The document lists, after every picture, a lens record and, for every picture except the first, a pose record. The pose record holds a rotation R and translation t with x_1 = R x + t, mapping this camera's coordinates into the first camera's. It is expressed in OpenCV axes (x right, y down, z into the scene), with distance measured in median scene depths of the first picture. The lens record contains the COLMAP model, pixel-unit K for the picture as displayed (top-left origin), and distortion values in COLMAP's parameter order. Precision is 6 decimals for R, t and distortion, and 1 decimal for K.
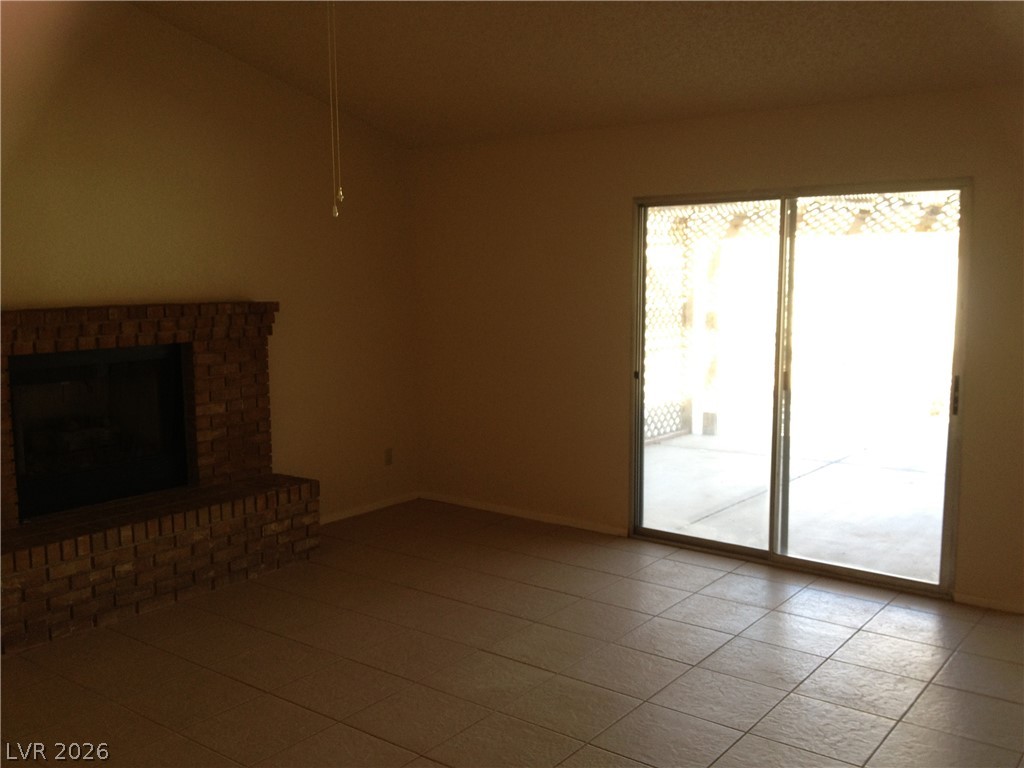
lens RADIAL K [[950.8, 0, 512.6], [0, 950.8, 384.1], [0, 0, 1]] dist [-0.003334, 0.000000]
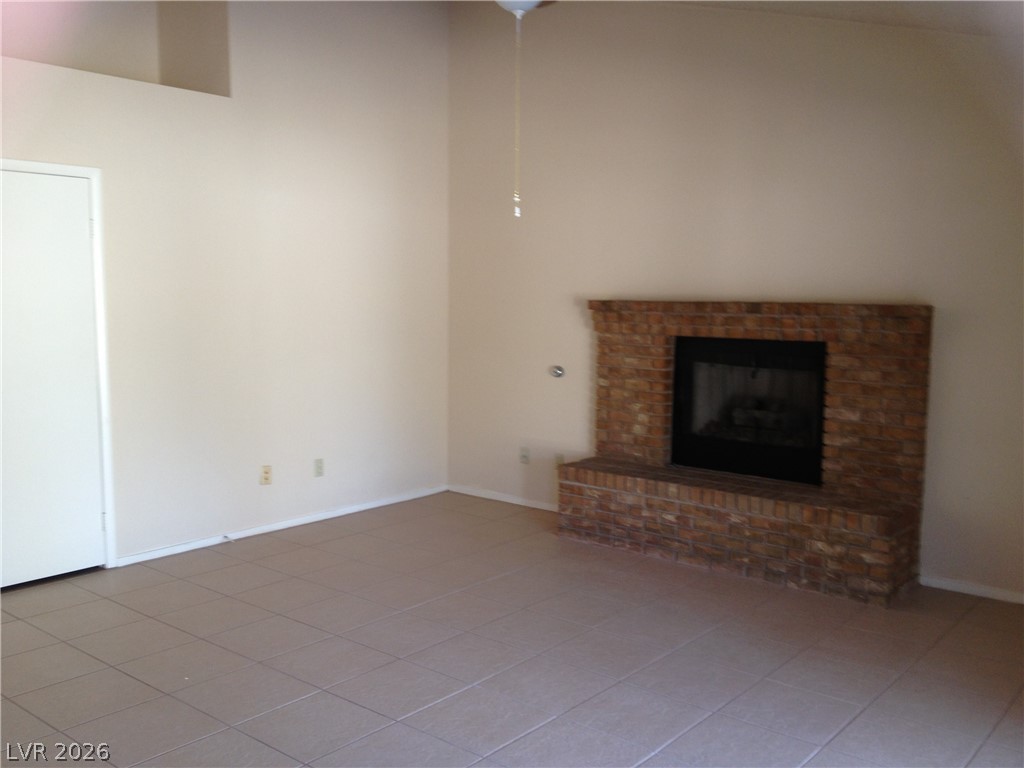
lens RADIAL K [[950.8, 0, 510.8], [0, 950.8, 383.5], [0, 0, 1]] dist [-0.003334, 0.000000]
pose [[-0.068512, 0.093417, -0.993267, 0.699691], [-0.136029, 0.985433, 0.102063, -0.060464], [0.988333, 0.142106, -0.054806, 0.763967]]
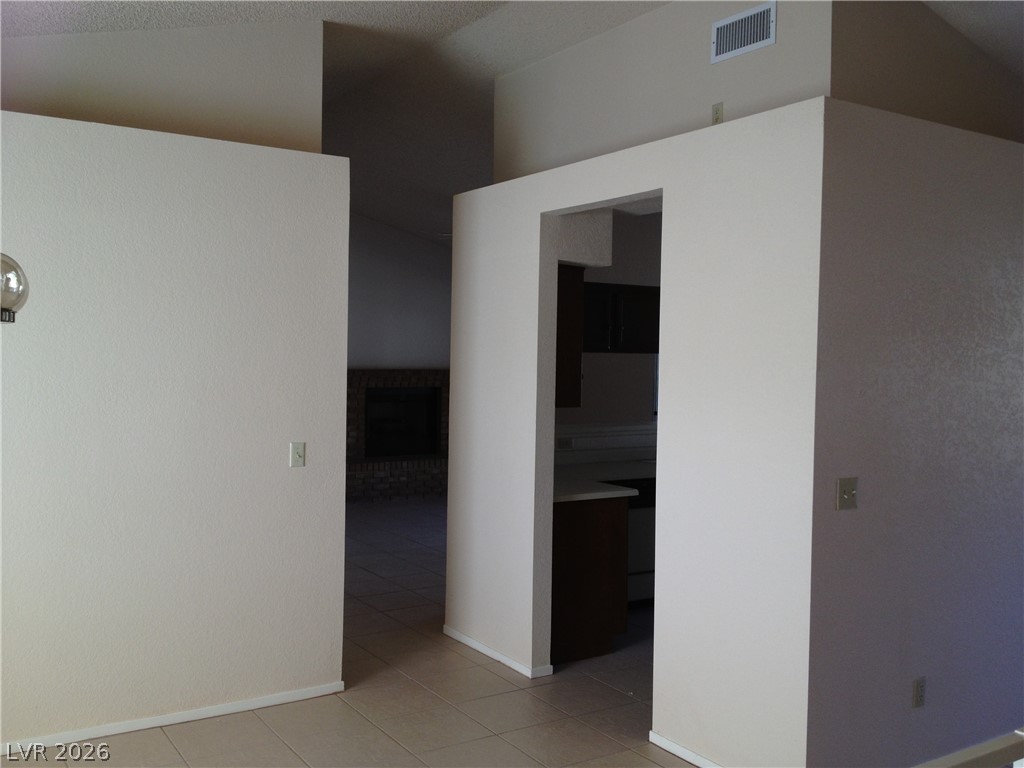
lens RADIAL K [[950.8, 0, 512.6], [0, 950.8, 381.5], [0, 0, 1]] dist [-0.003334, 0.000000]
pose [[0.939281, 0.033801, -0.341479, 0.589362], [-0.063377, 0.995105, -0.075827, 0.103182], [0.337244, 0.092865, 0.936826, -1.045294]]
